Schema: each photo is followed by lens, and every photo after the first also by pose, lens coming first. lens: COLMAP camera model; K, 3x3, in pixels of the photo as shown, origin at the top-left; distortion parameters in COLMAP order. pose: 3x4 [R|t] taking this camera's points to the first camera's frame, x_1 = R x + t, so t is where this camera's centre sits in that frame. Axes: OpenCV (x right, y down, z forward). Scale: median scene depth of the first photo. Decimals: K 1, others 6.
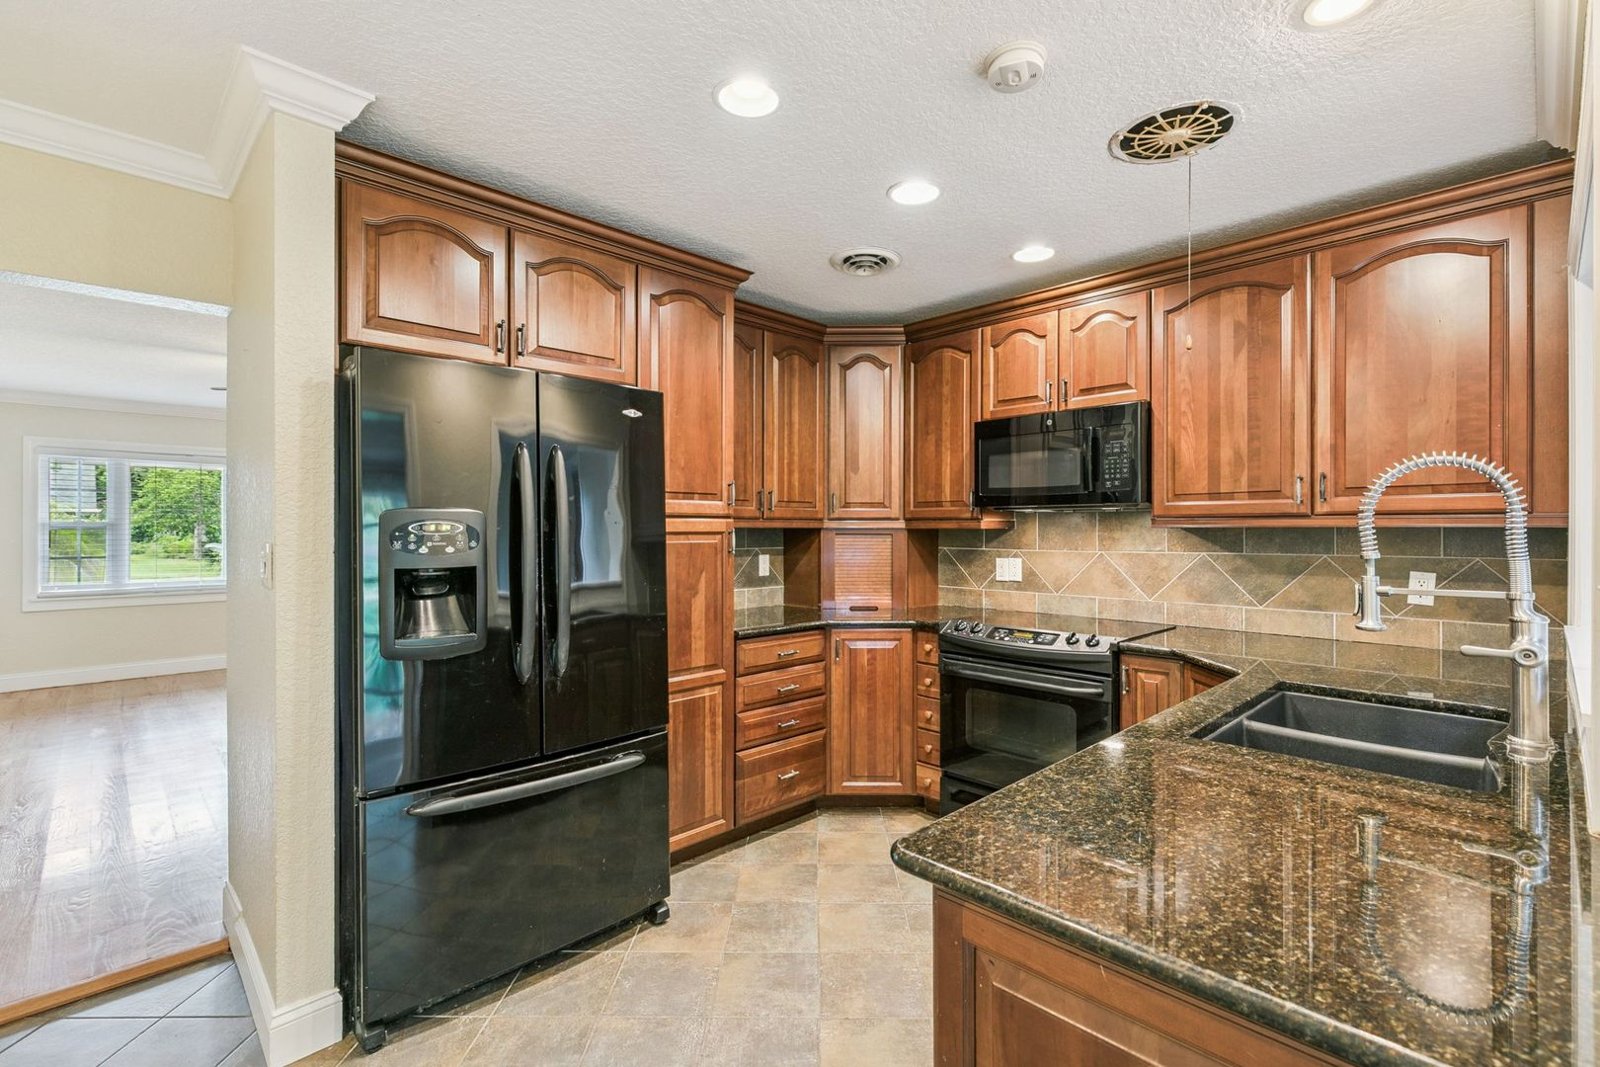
lens RADIAL K [[720.8, 0, 798.7], [0, 720.8, 529.8], [0, 0, 1]] dist [0.011753, -0.002360]
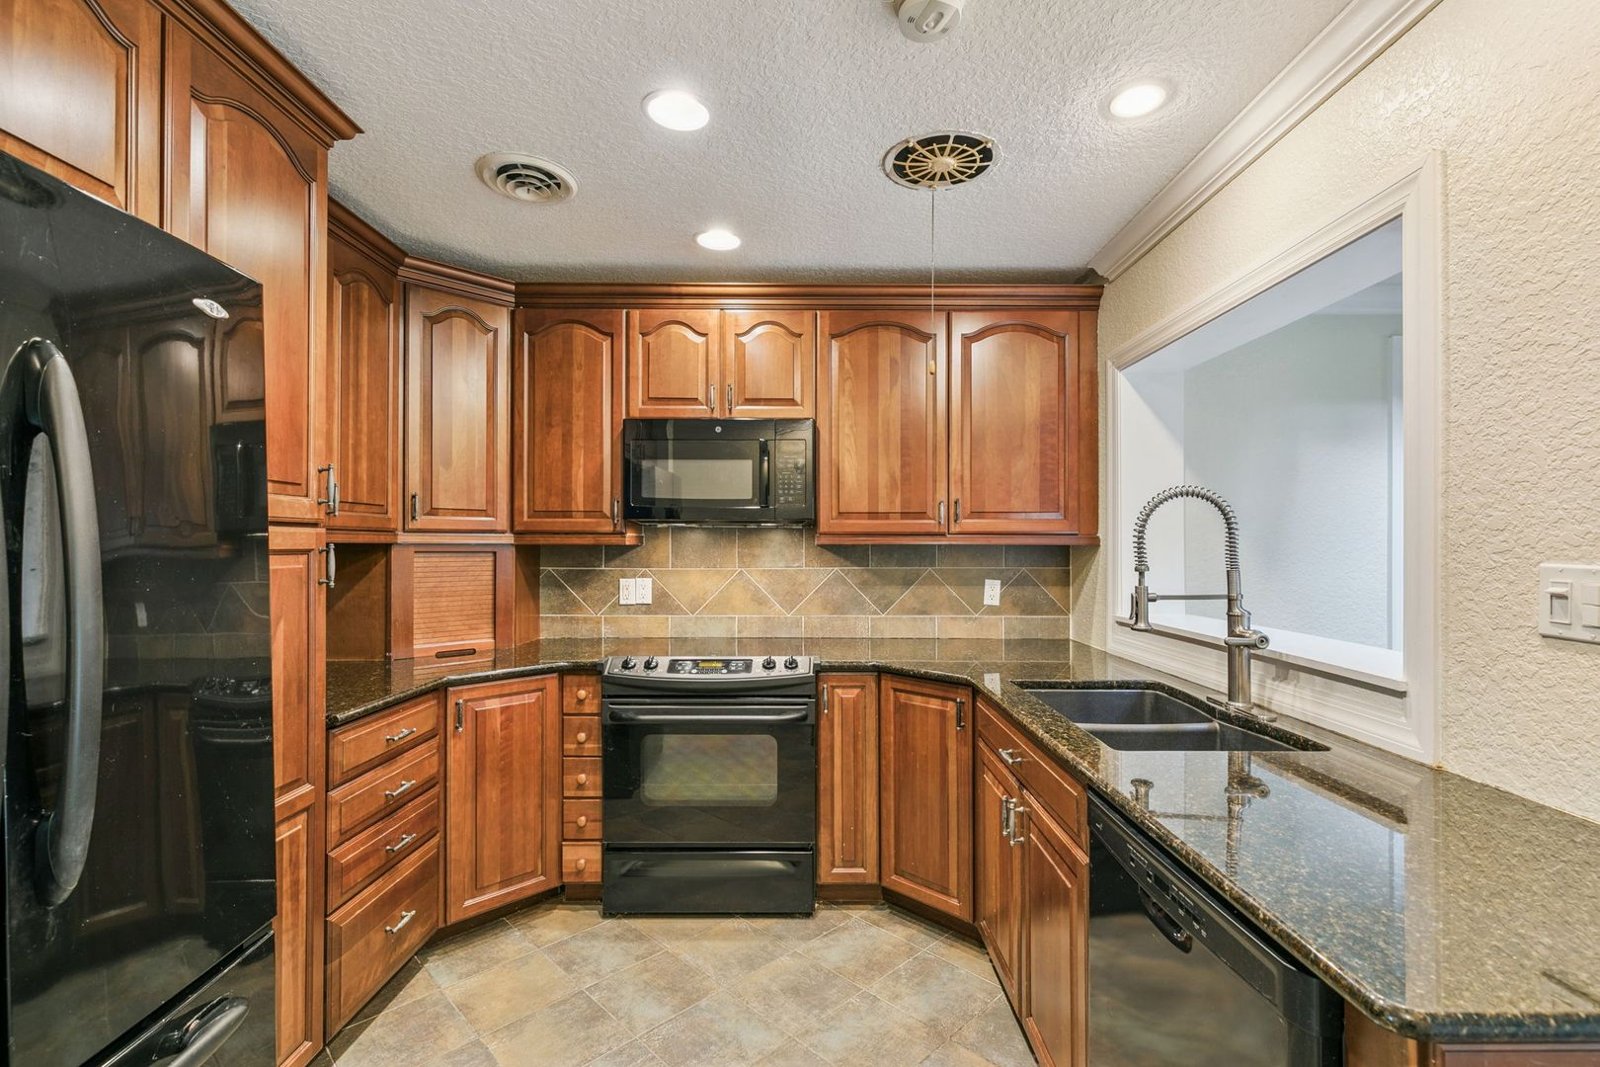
lens RADIAL K [[720.8, 0, 801.7], [0, 720.8, 542.2], [0, 0, 1]] dist [0.011753, -0.002360]
pose [[0.697736, 0.004397, 0.716341, -0.224195], [-0.001507, 0.999988, -0.004670, -0.001038], [-0.716353, 0.002179, 0.697735, 0.271783]]
